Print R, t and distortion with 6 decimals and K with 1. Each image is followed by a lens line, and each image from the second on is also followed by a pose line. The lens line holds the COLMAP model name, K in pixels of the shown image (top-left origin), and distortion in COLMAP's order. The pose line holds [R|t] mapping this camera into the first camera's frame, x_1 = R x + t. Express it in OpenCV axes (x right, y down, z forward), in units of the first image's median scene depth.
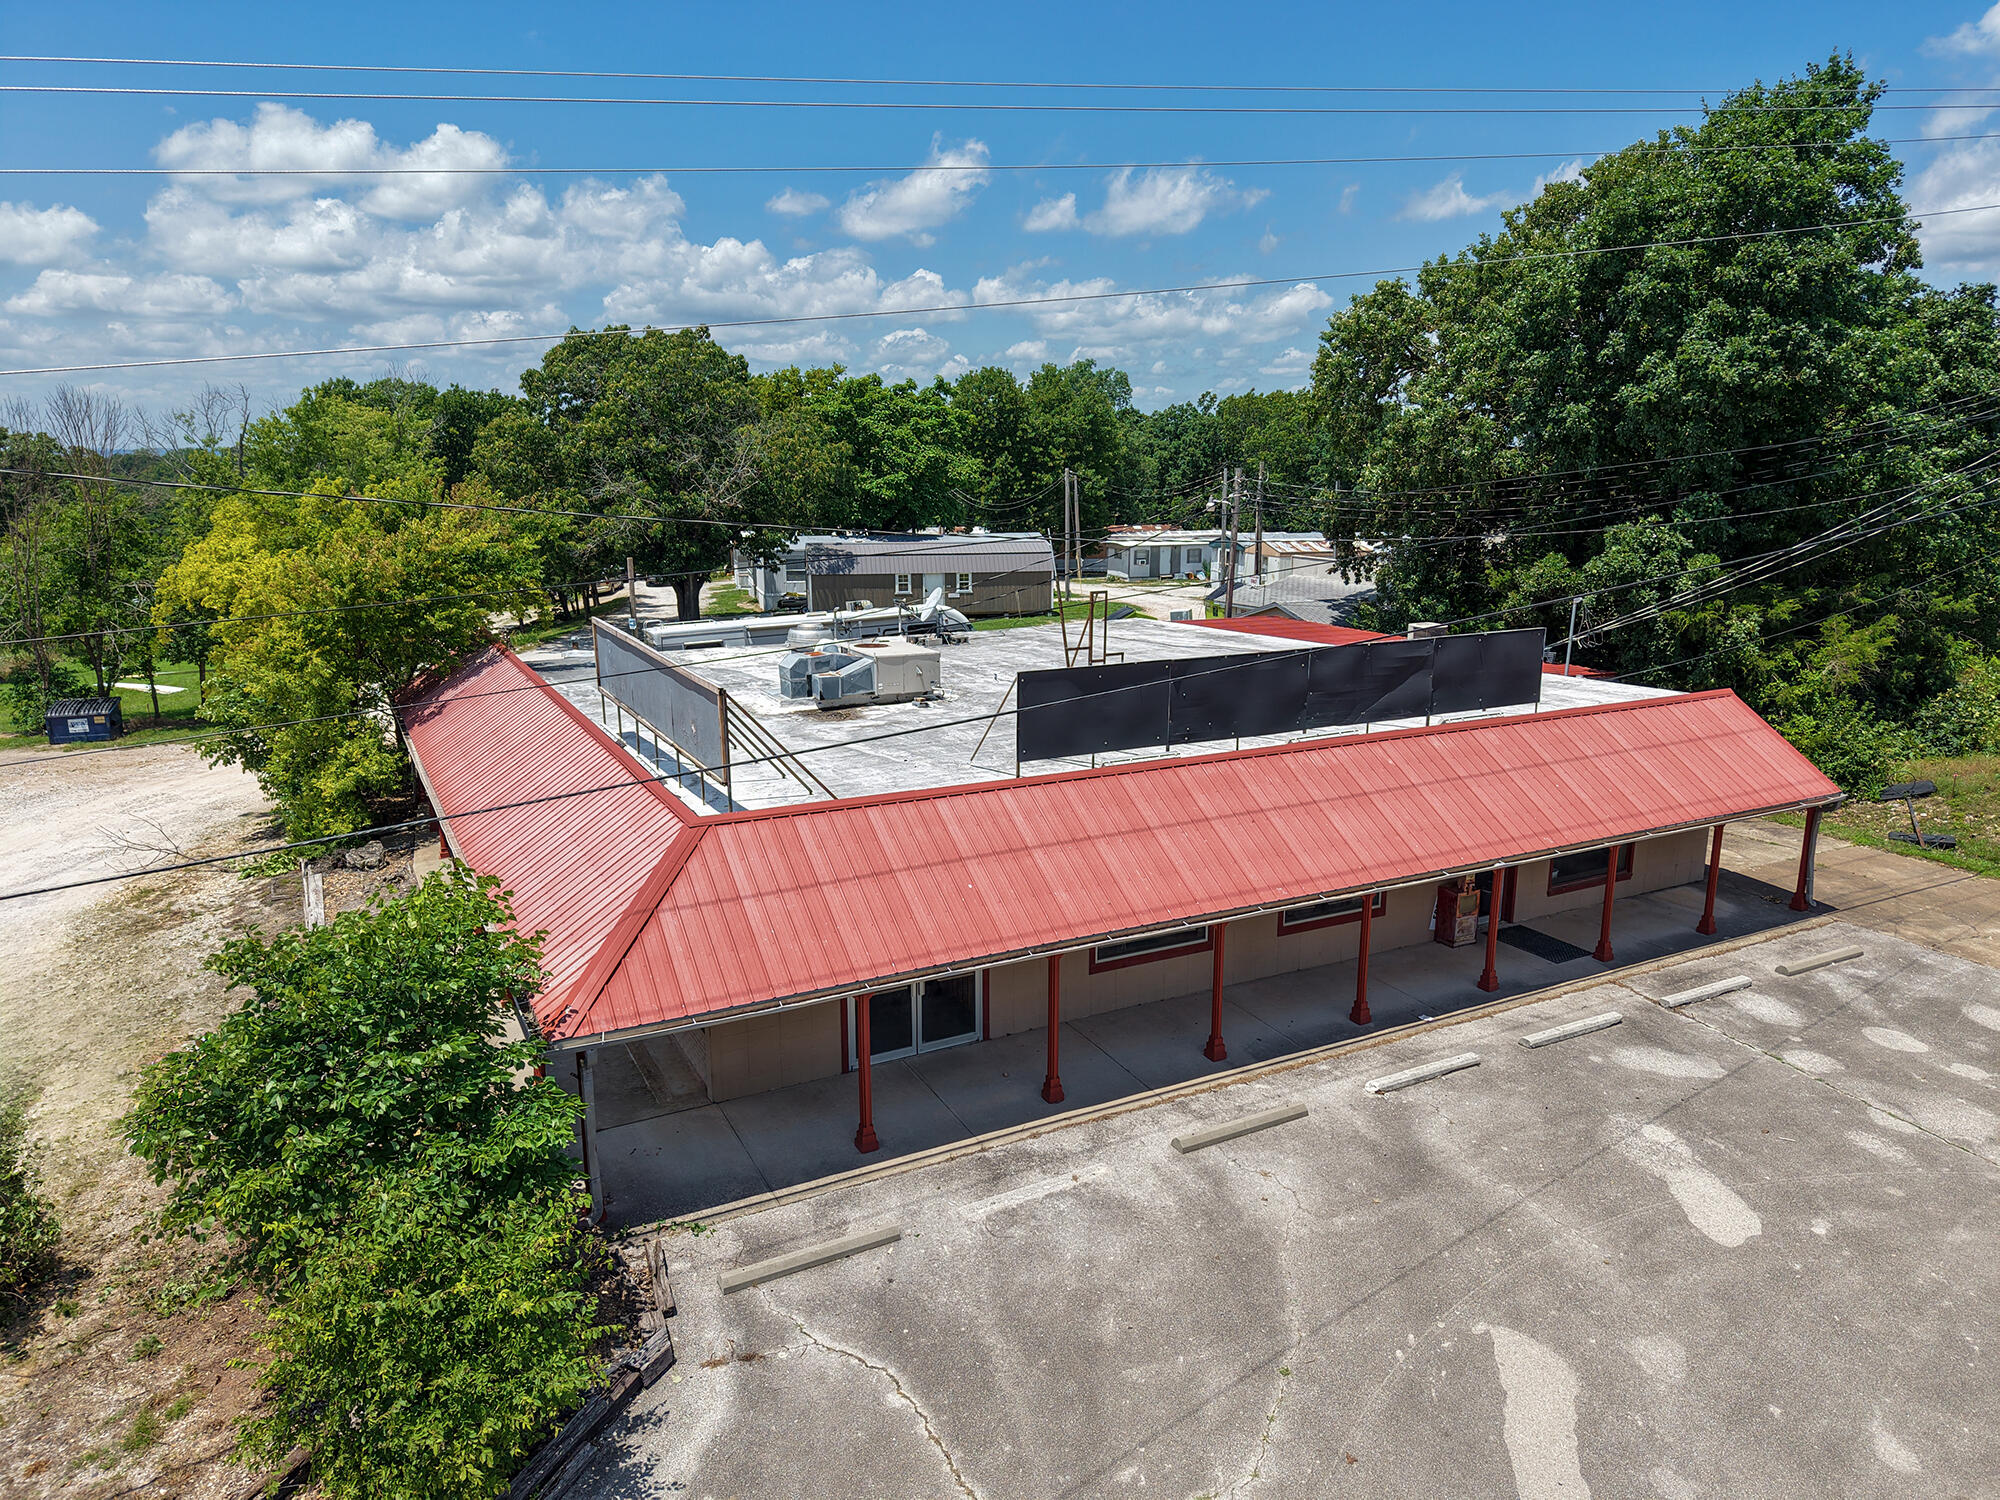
lens RADIAL K [[1321.2, 0, 1009.7], [0, 1321.2, 753.9], [0, 0, 1]] dist [0.035639, -0.030307]
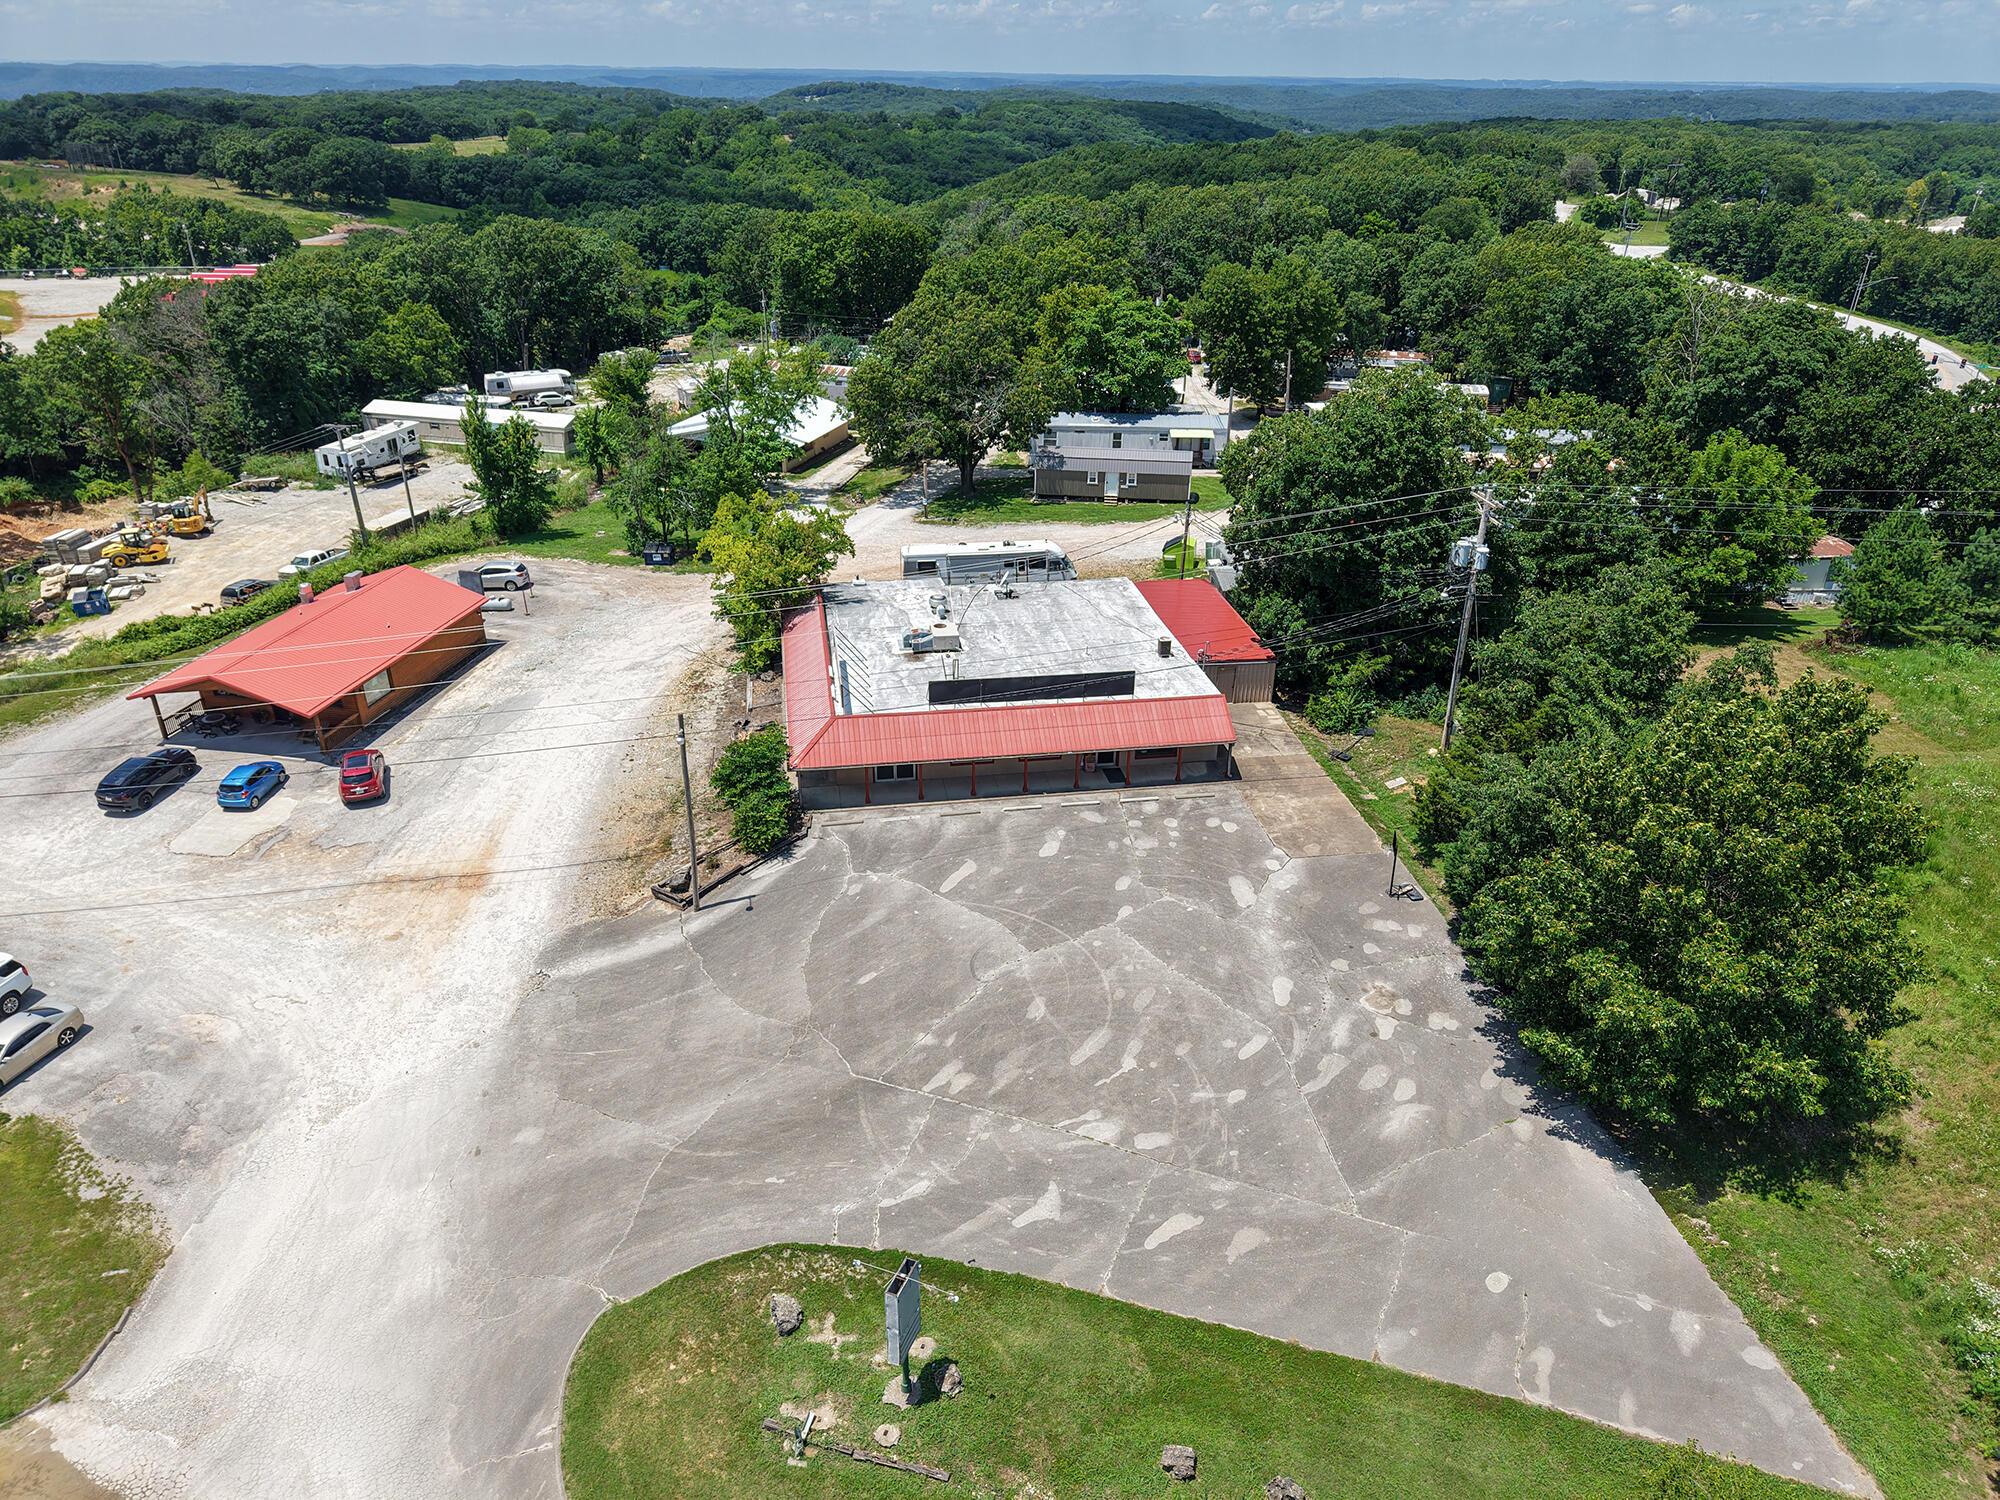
lens RADIAL K [[1340.5, 0, 1016.6], [0, 1340.5, 738.6], [0, 0, 1]] dist [0.034772, -0.048264]
pose [[0.950005, 0.150932, -0.273330, 0.749500], [-0.083789, 0.966529, 0.242491, -0.488227], [0.300781, -0.207466, 0.930854, -1.392744]]
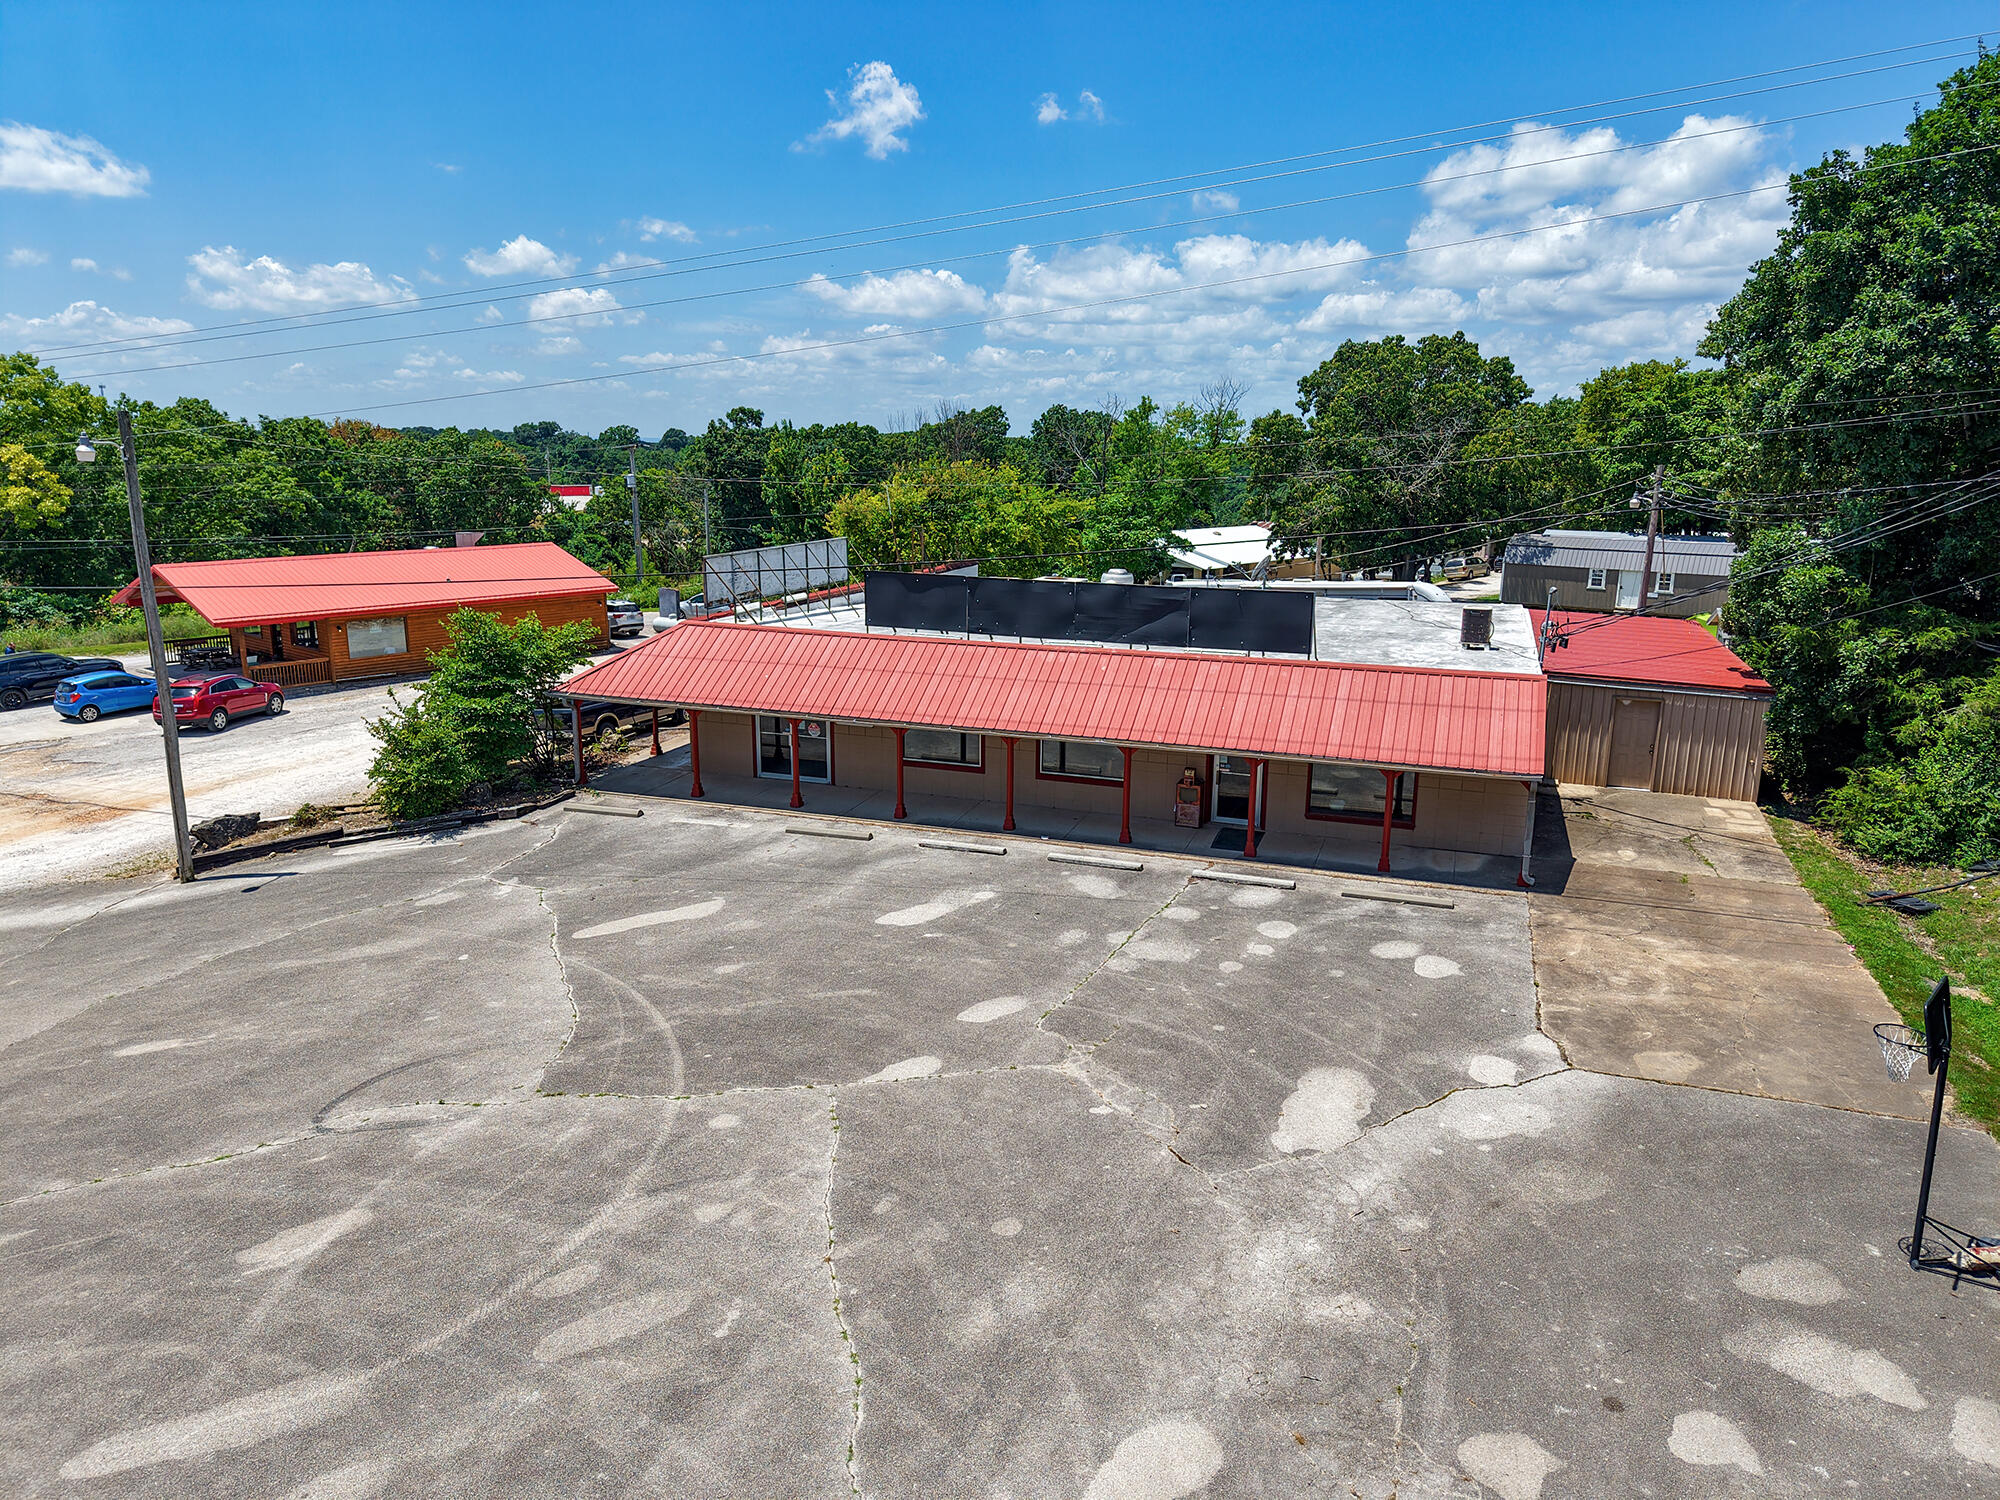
lens RADIAL K [[1340.5, 0, 1016.6], [0, 1340.5, 738.6], [0, 0, 1]] dist [0.034772, -0.048264]
pose [[0.679644, 0.166433, -0.714411, 0.856030], [-0.175041, 0.982583, 0.062385, 0.005333], [0.712351, 0.082652, 0.696939, -0.025110]]
